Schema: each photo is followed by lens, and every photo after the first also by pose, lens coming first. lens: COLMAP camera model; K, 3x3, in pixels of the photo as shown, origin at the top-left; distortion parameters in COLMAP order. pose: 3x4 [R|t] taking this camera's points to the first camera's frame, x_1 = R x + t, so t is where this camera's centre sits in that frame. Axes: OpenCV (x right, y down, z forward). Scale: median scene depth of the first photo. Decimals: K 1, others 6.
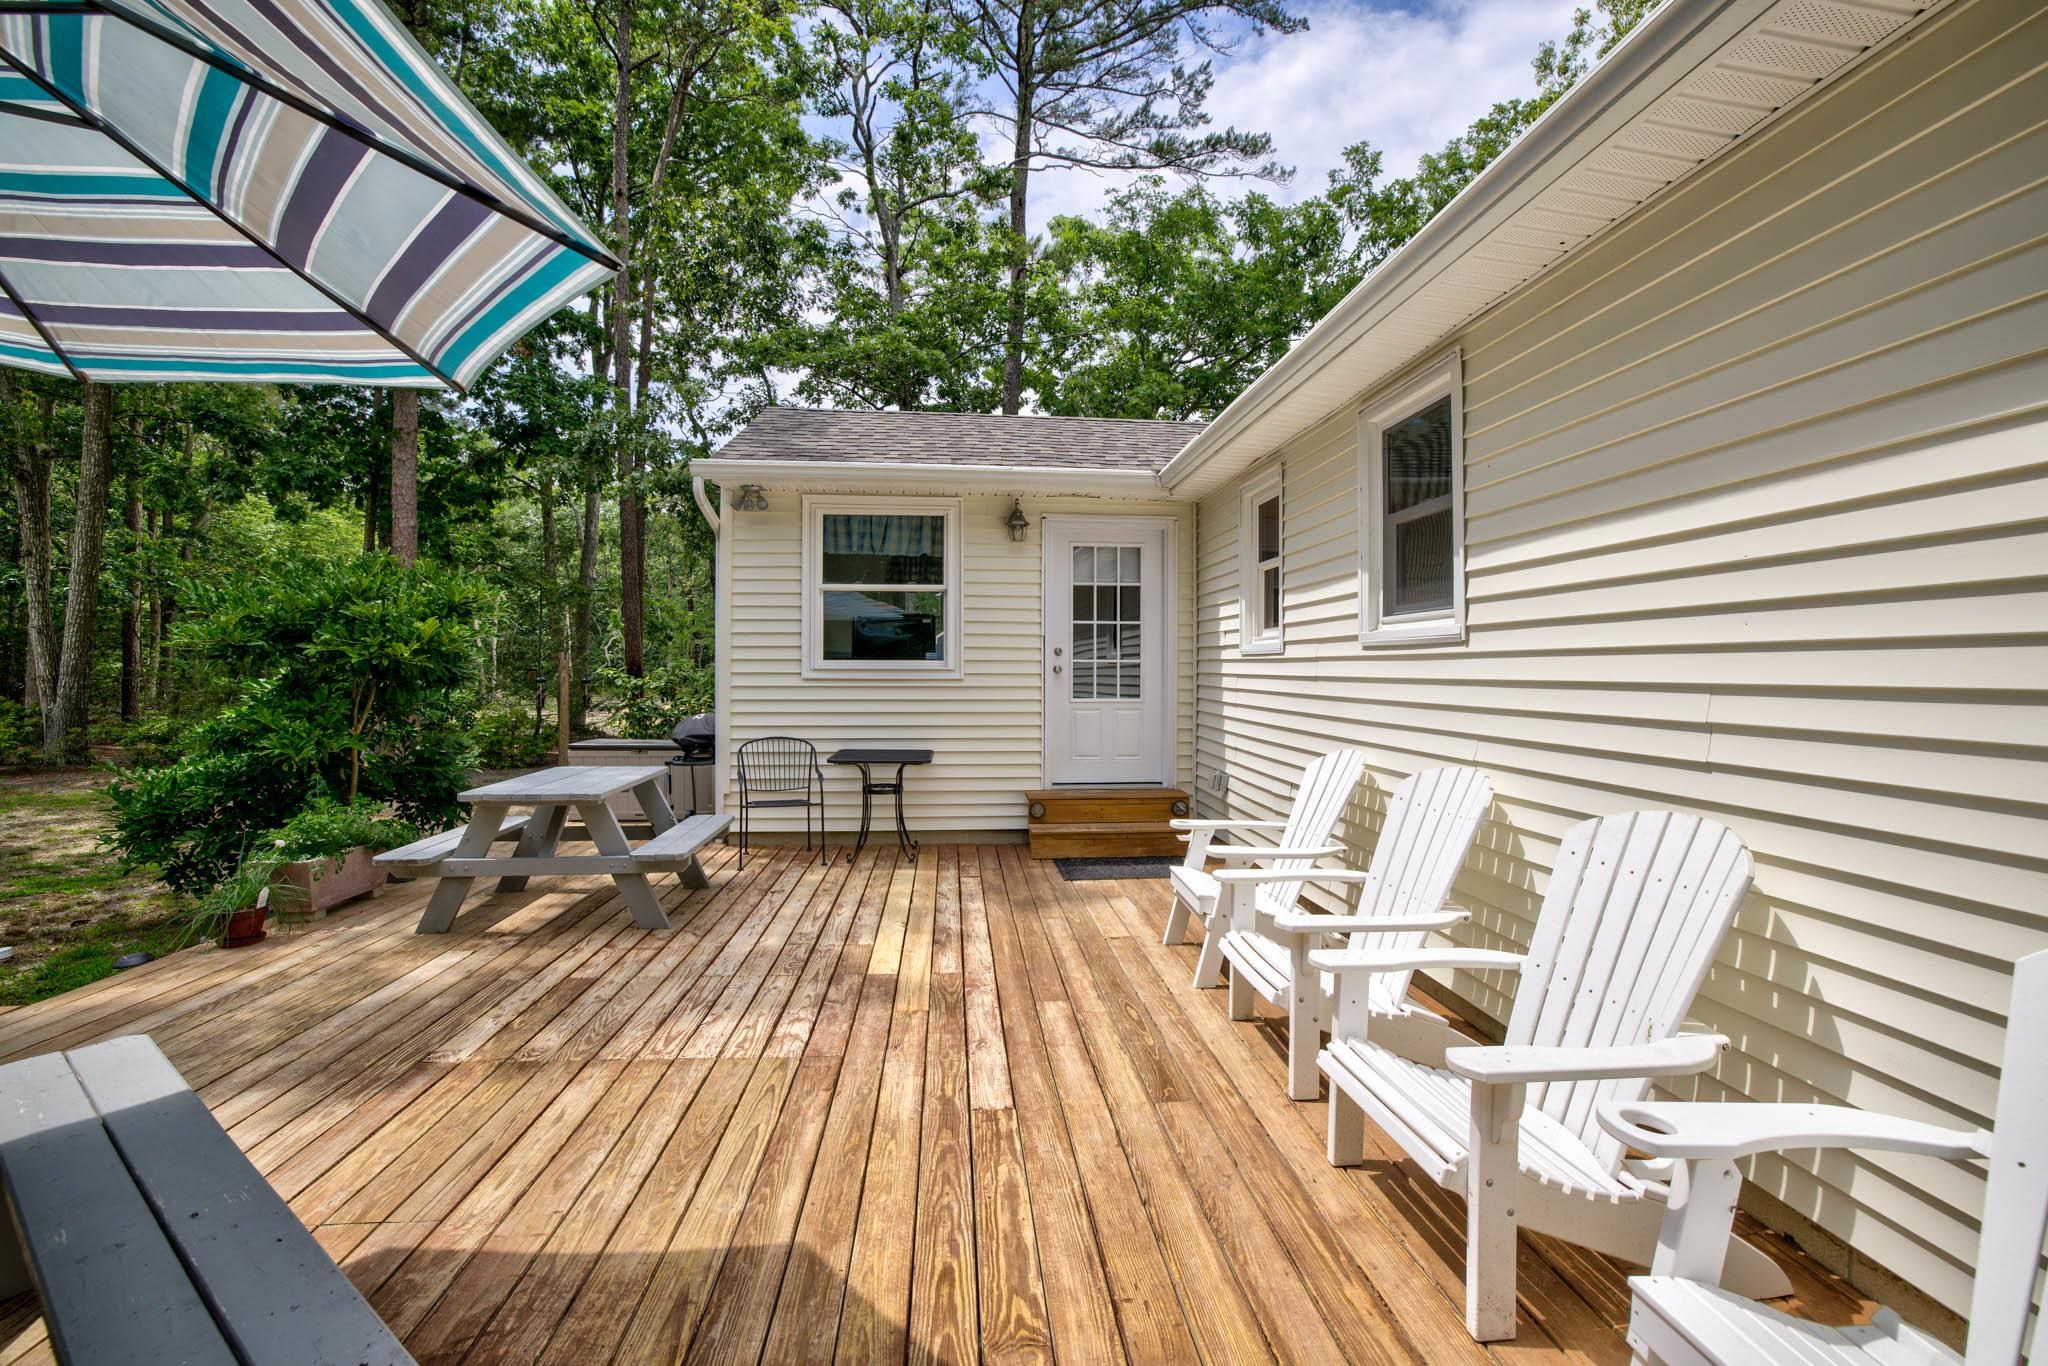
lens RADIAL K [[856.0, 0, 1024.7], [0, 856.0, 667.3], [0, 0, 1]] dist [-0.001032, 0.000181]
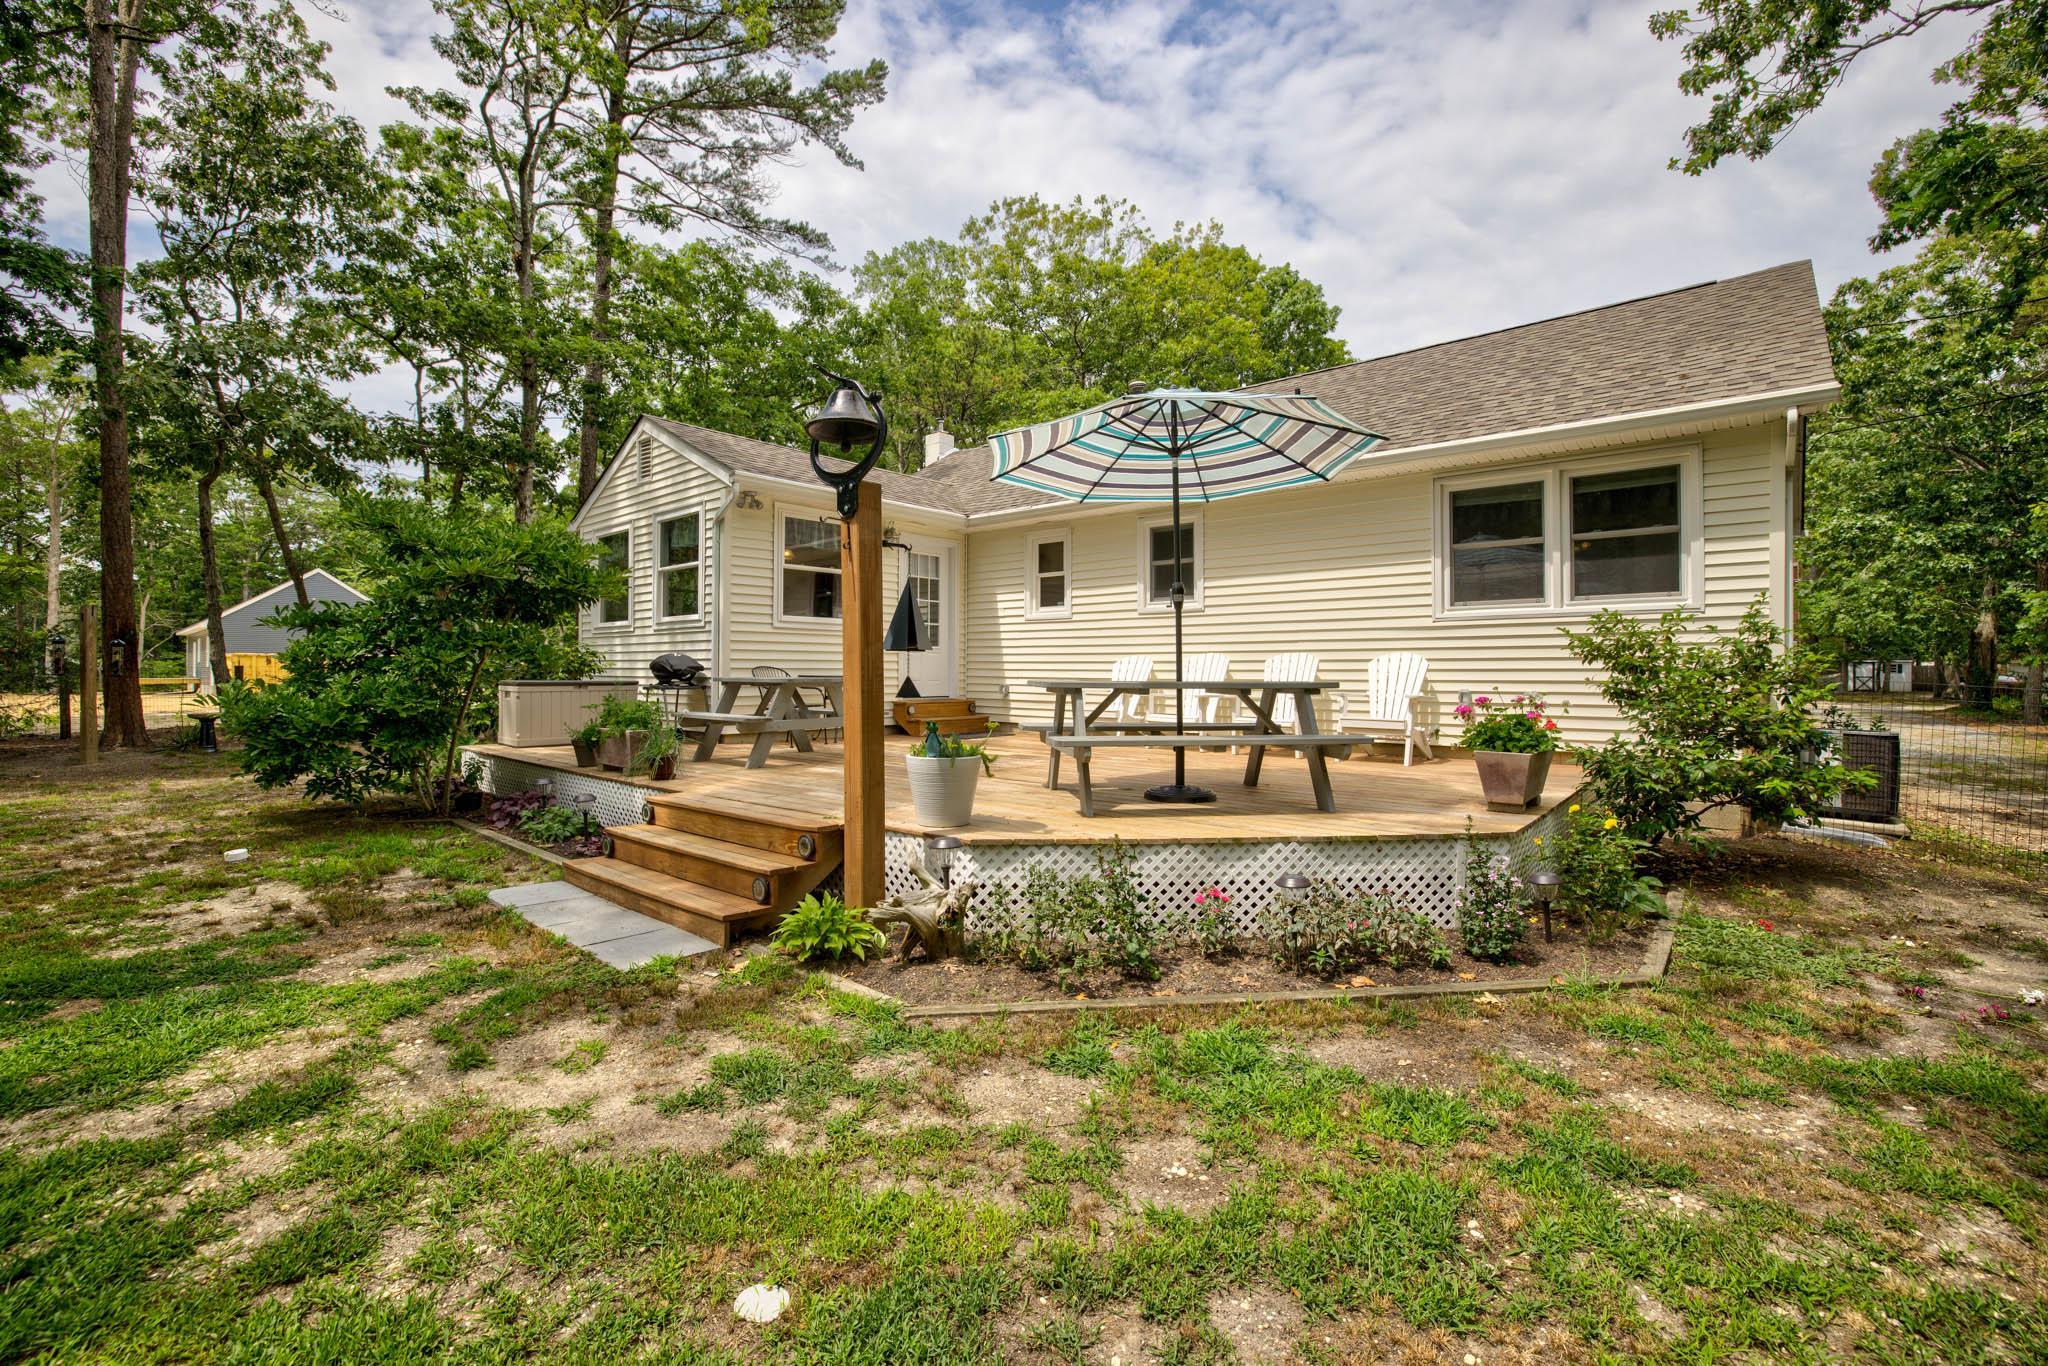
lens RADIAL K [[856.0, 0, 1024.7], [0, 856.0, 667.3], [0, 0, 1]] dist [-0.001032, 0.000181]
pose [[0.706222, 0.005289, 0.707970, -1.668329], [-0.003975, 0.999986, -0.003506, 0.147659], [-0.707979, -0.000338, 0.706234, -0.521488]]
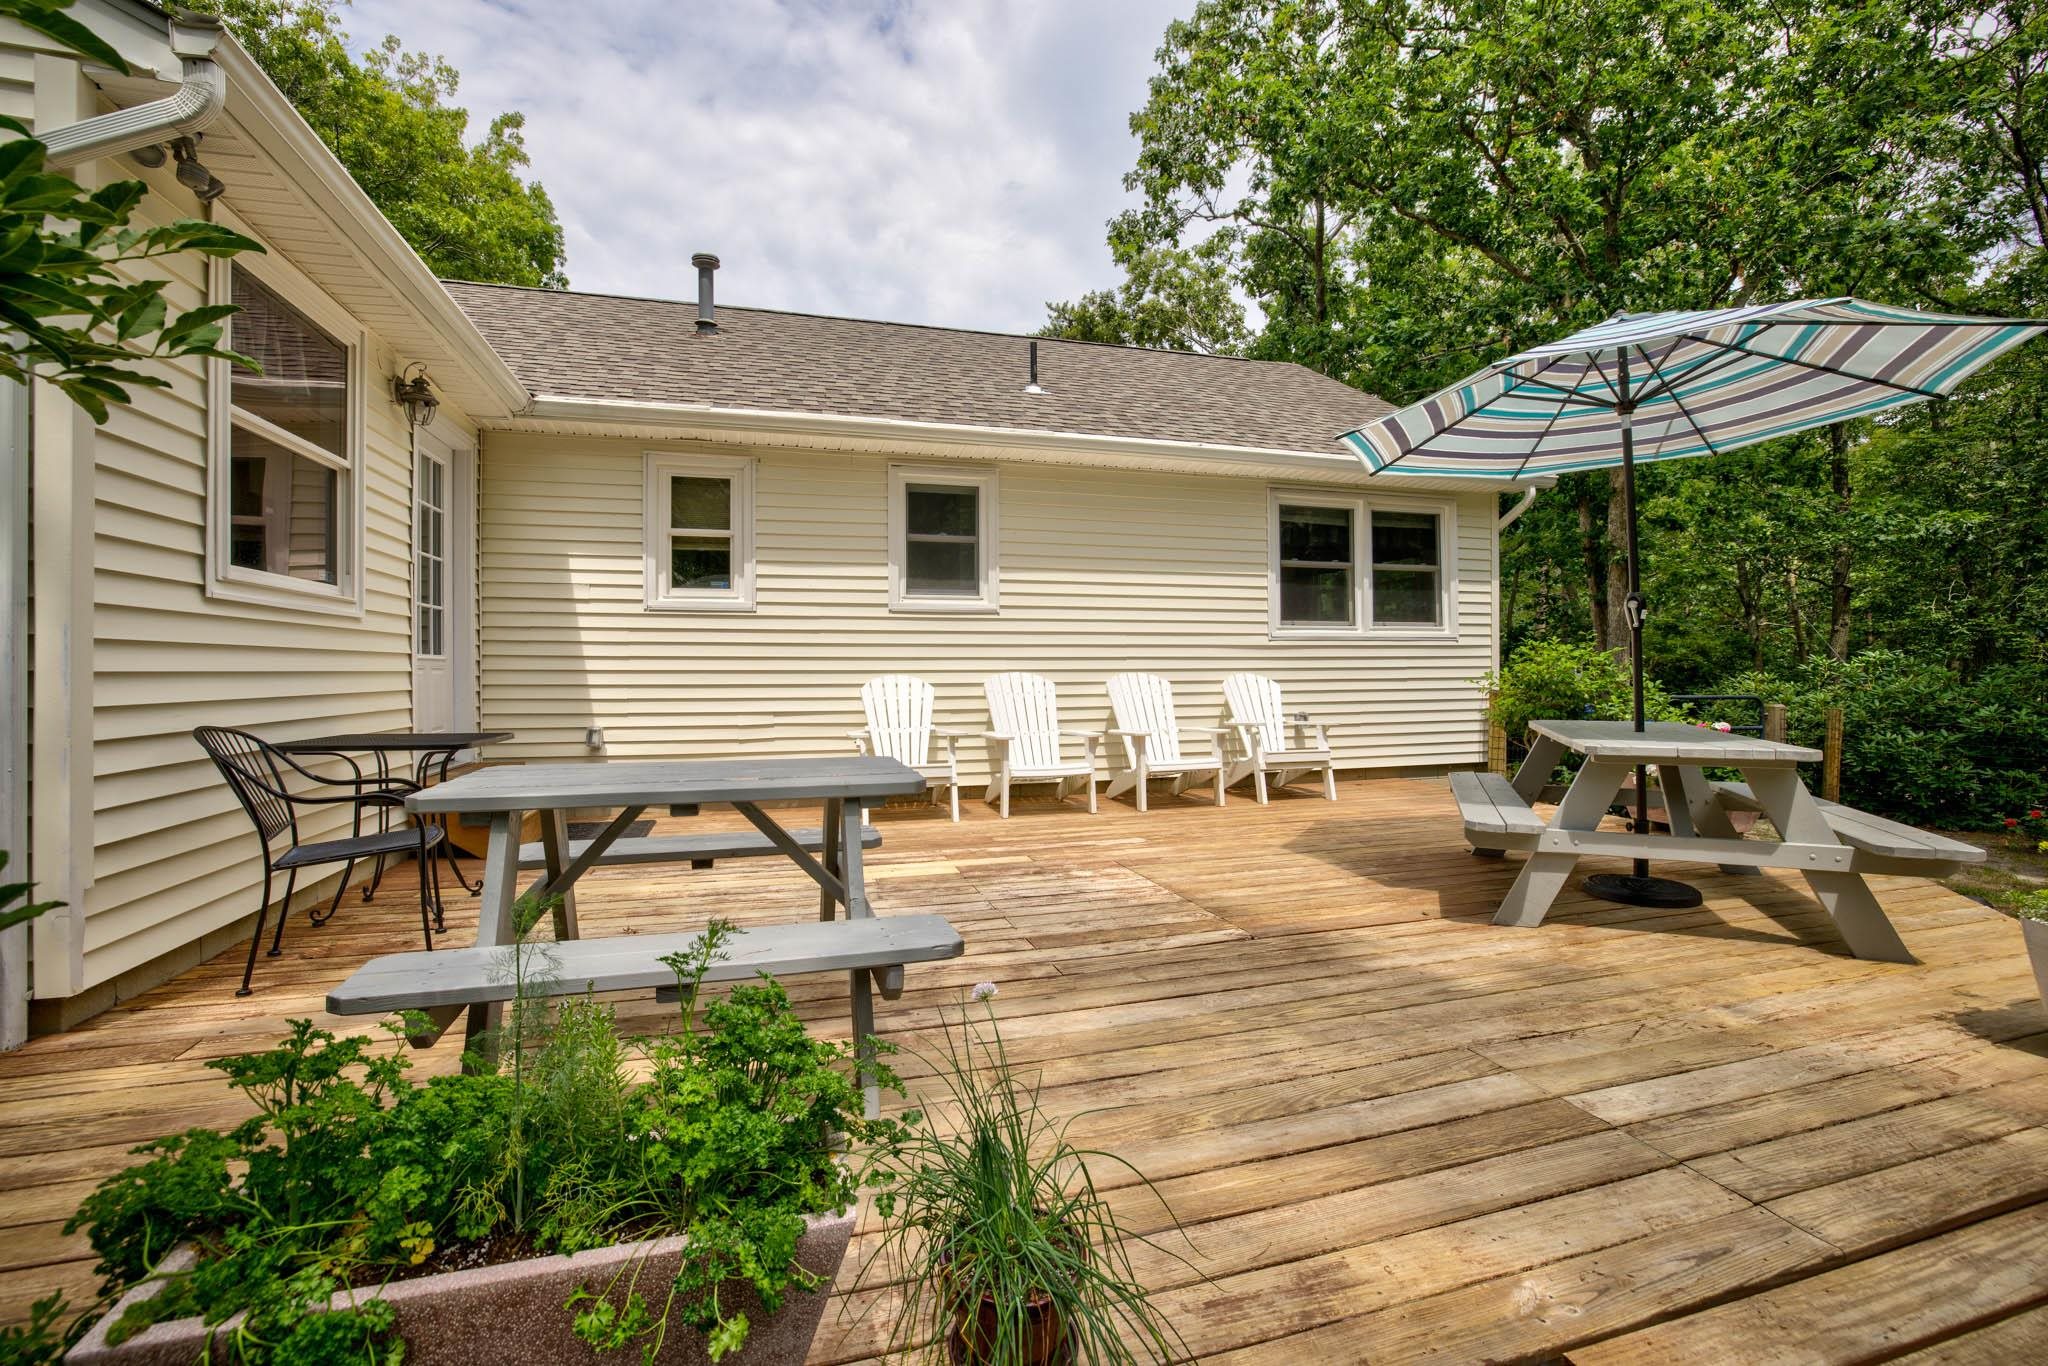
lens RADIAL K [[856.0, 0, 1024.7], [0, 856.0, 667.3], [0, 0, 1]] dist [-0.001032, 0.000181]
pose [[-0.202812, 0.006003, 0.979199, -1.316483], [0.004320, 0.999977, -0.005235, 0.096928], [-0.979208, 0.003168, -0.202833, 1.160669]]
